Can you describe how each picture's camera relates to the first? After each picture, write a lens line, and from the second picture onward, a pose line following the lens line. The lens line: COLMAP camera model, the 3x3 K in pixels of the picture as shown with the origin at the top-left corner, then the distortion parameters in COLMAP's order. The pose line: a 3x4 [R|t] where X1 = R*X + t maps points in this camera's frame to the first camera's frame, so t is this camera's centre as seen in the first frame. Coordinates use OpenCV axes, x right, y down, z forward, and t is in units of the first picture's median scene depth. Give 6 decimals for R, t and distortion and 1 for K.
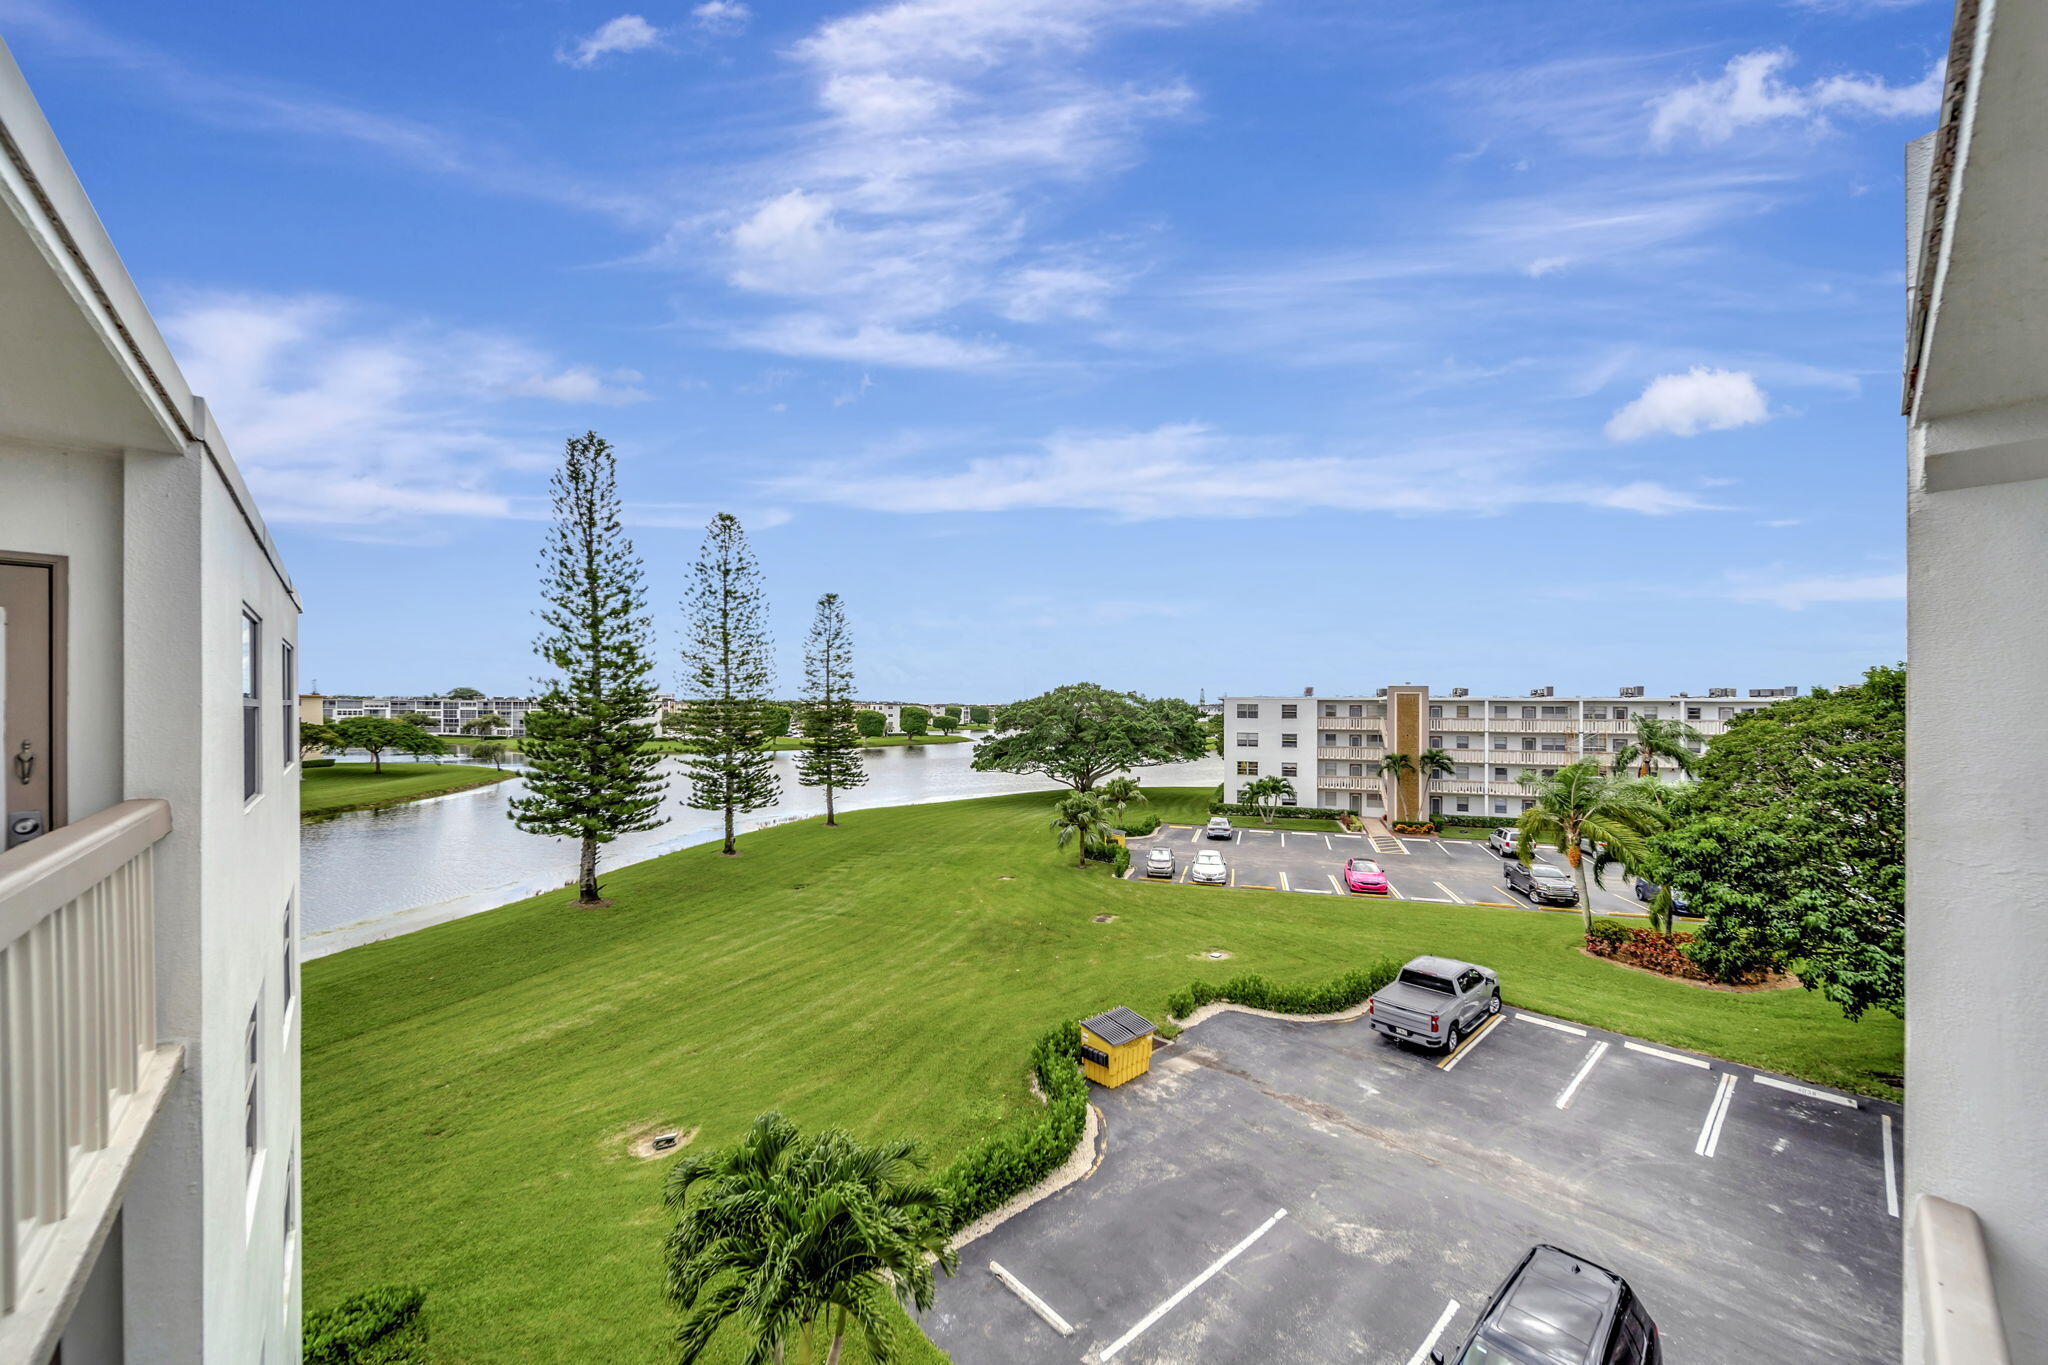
lens RADIAL K [[728.6, 0, 1024.0], [0, 728.6, 682.5], [0, 0, 1]] dist [0.001935, 0.000098]
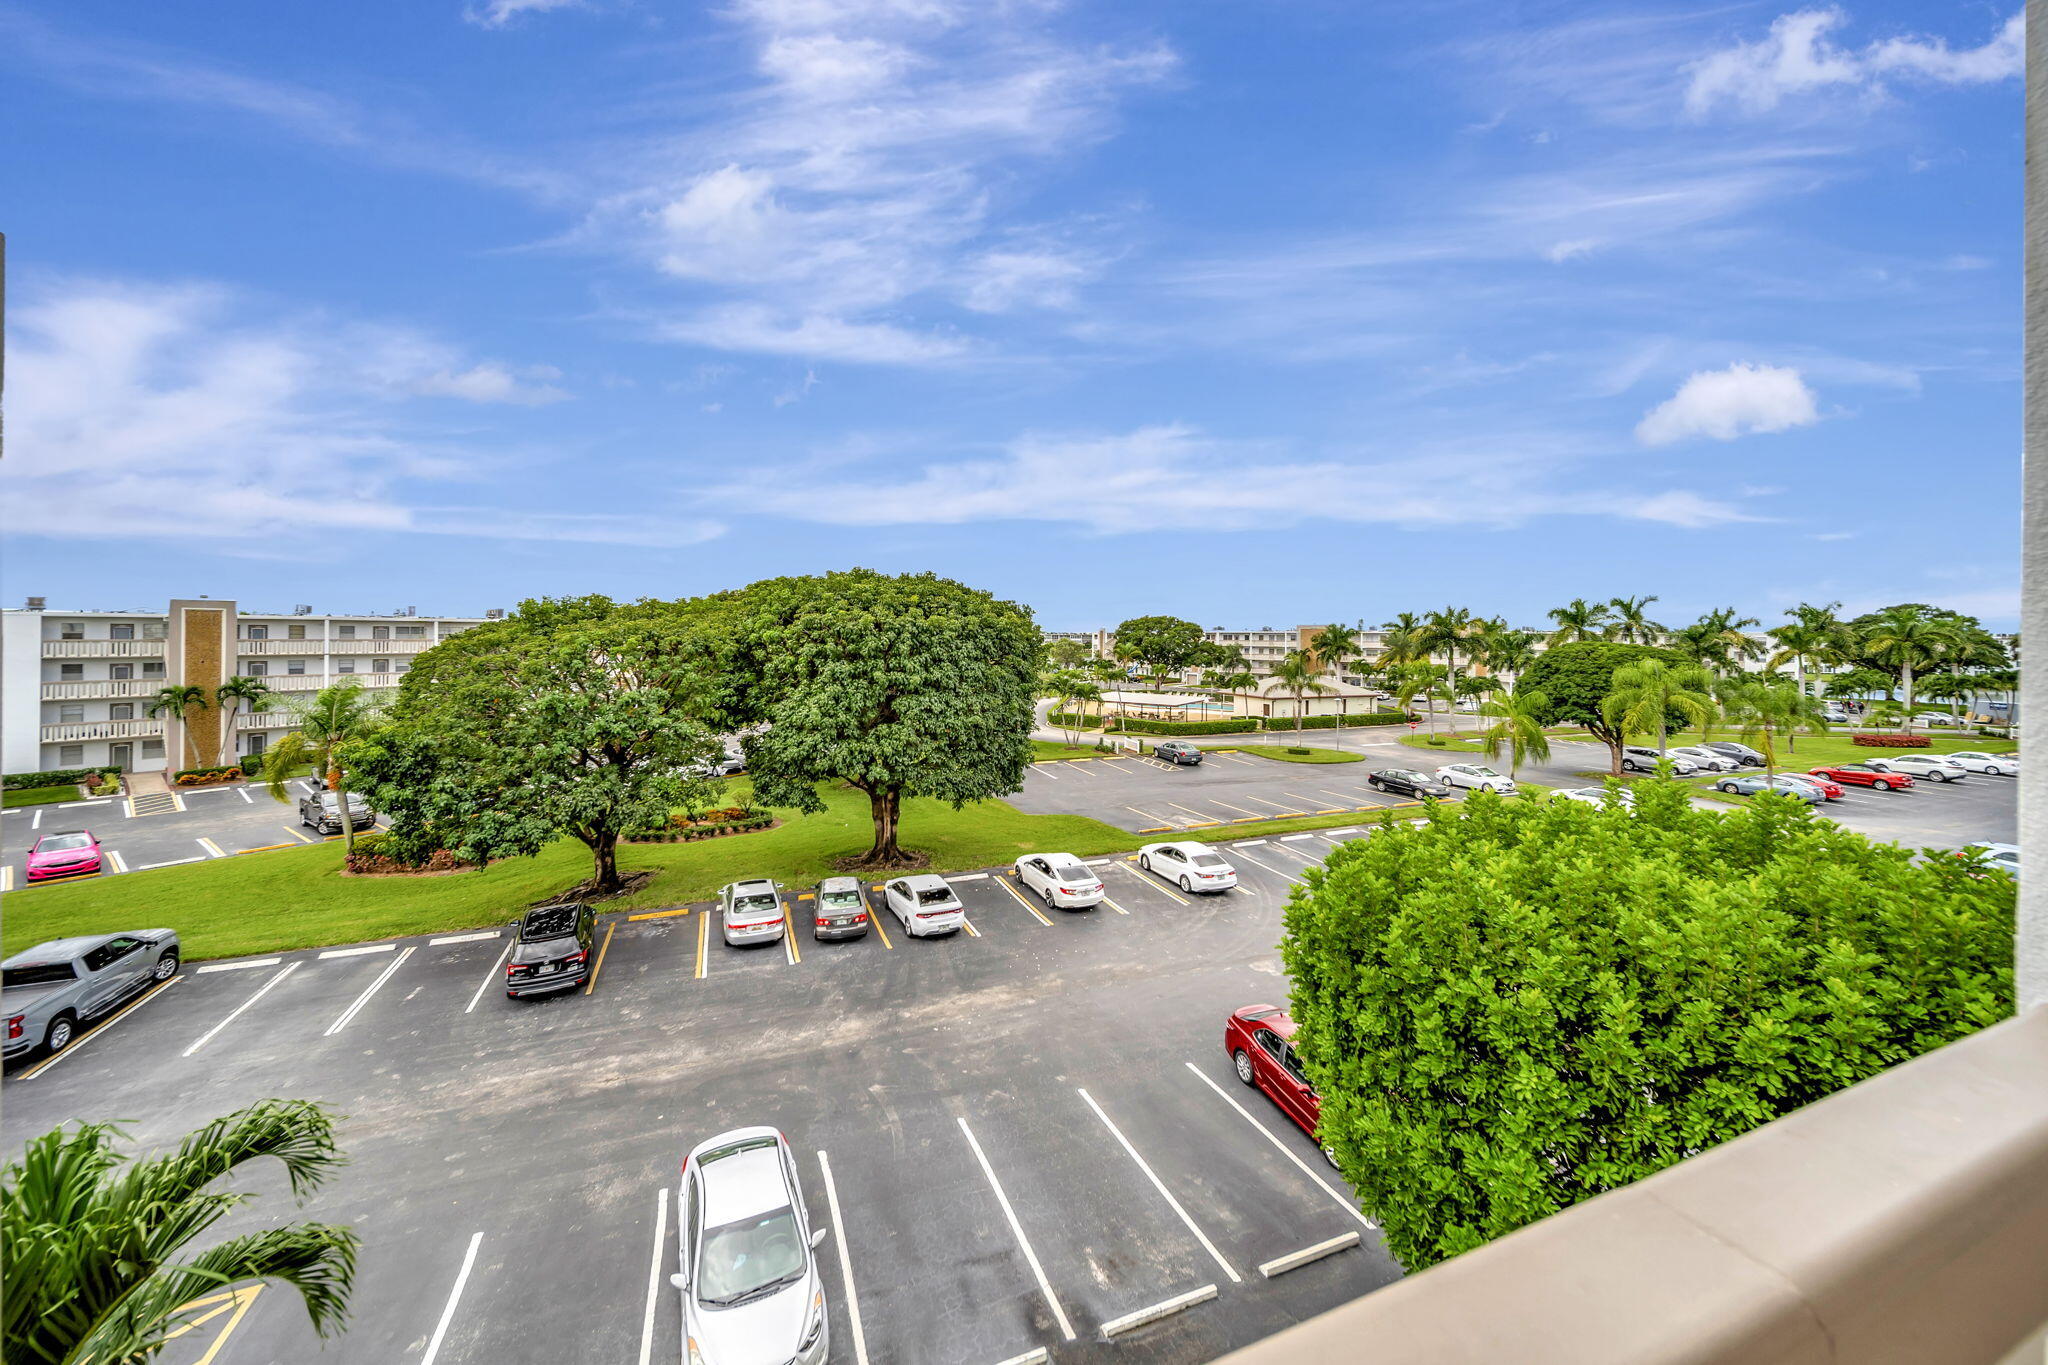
lens RADIAL K [[747.8, 0, 1017.7], [0, 747.8, 635.0], [0, 0, 1]] dist [-0.012879, -0.000011]
pose [[0.356136, -0.005633, 0.934417, 0.098849], [-0.034980, 0.999201, 0.019355, -0.003516], [-0.933779, -0.039579, 0.355654, -0.123274]]
